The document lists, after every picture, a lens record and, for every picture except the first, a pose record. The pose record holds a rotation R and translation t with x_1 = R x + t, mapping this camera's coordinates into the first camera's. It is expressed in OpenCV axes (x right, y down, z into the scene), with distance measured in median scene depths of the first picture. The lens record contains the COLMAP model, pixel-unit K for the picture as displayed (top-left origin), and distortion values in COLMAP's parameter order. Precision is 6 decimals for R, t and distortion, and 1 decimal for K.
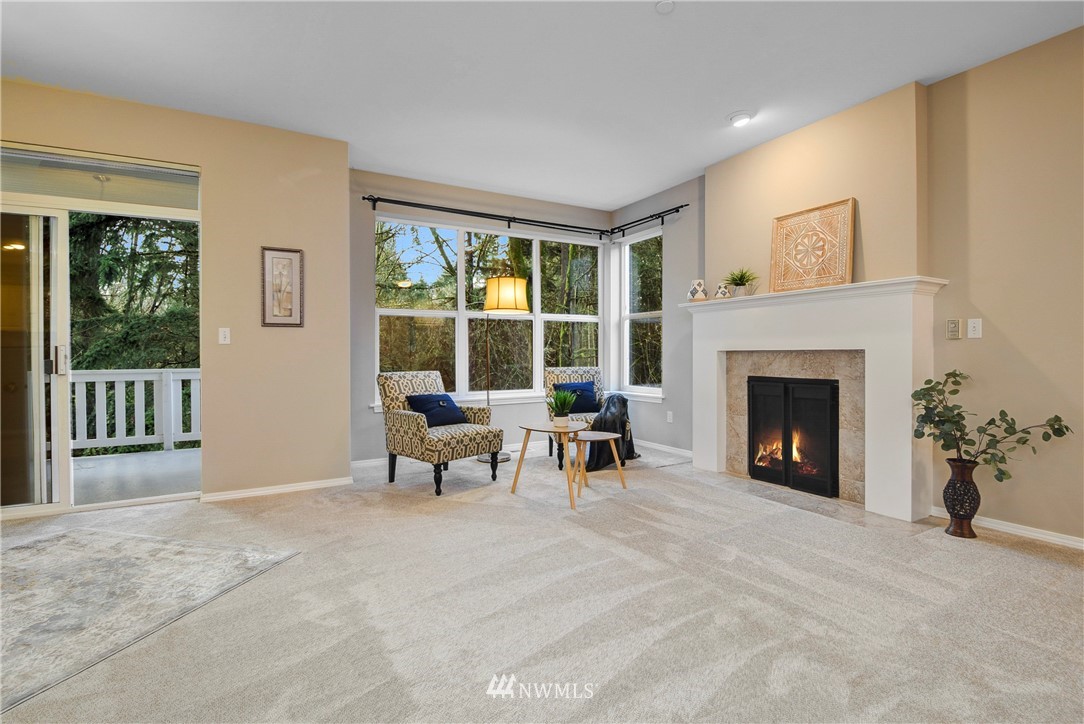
lens RADIAL K [[497.9, 0, 547.7], [0, 497.9, 348.6], [0, 0, 1]] dist [0.000255, -0.000231]
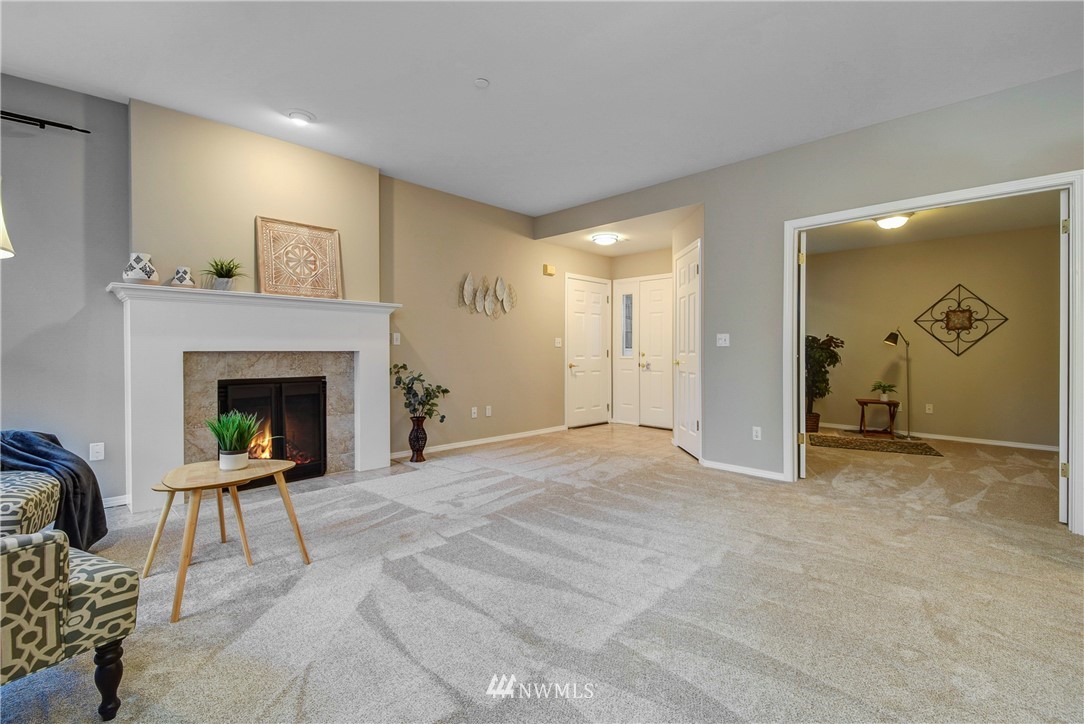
lens RADIAL K [[480.2, 0, 545.8], [0, 480.2, 353.7], [0, 0, 1]] dist [-0.000563, -0.000687]
pose [[-0.255119, 0.000602, 0.966910, -0.637109], [-0.007400, 0.999969, -0.002575, 0.006780], [-0.966881, -0.007812, -0.255106, 0.734337]]
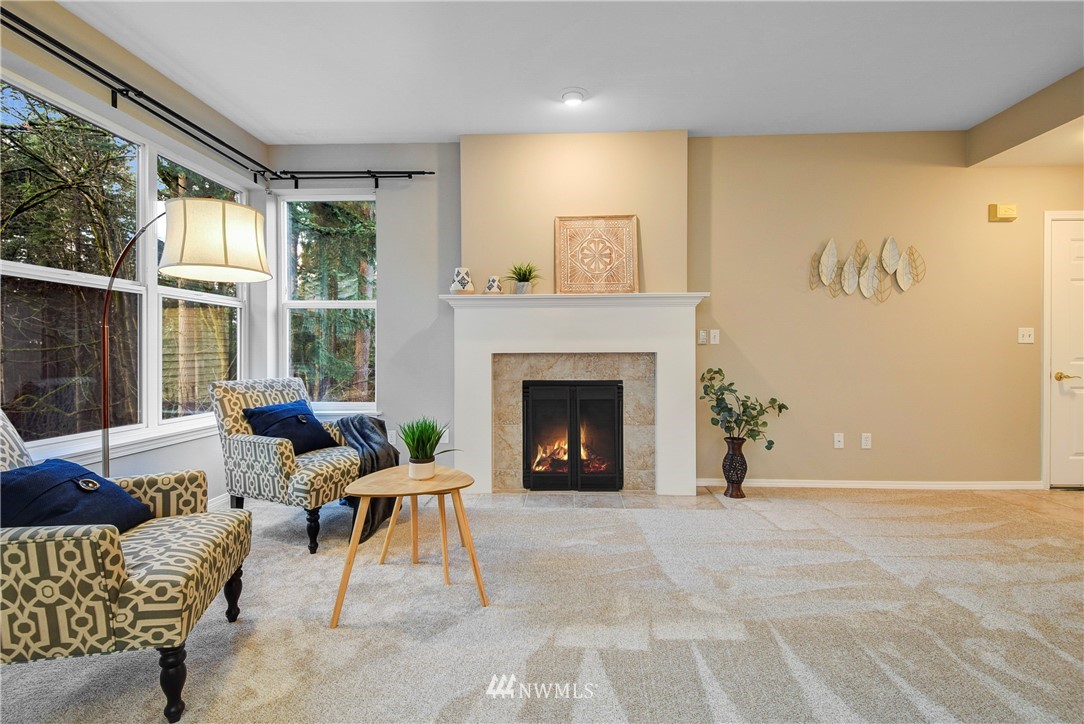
lens RADIAL K [[489.6, 0, 540.8], [0, 489.6, 354.2], [0, 0, 1]] dist [0.044830, -0.028497]
pose [[0.541594, 0.001067, 0.840639, -0.385825], [-0.005848, 0.999980, 0.002499, 0.004018], [-0.840620, -0.006270, 0.541589, 0.537222]]
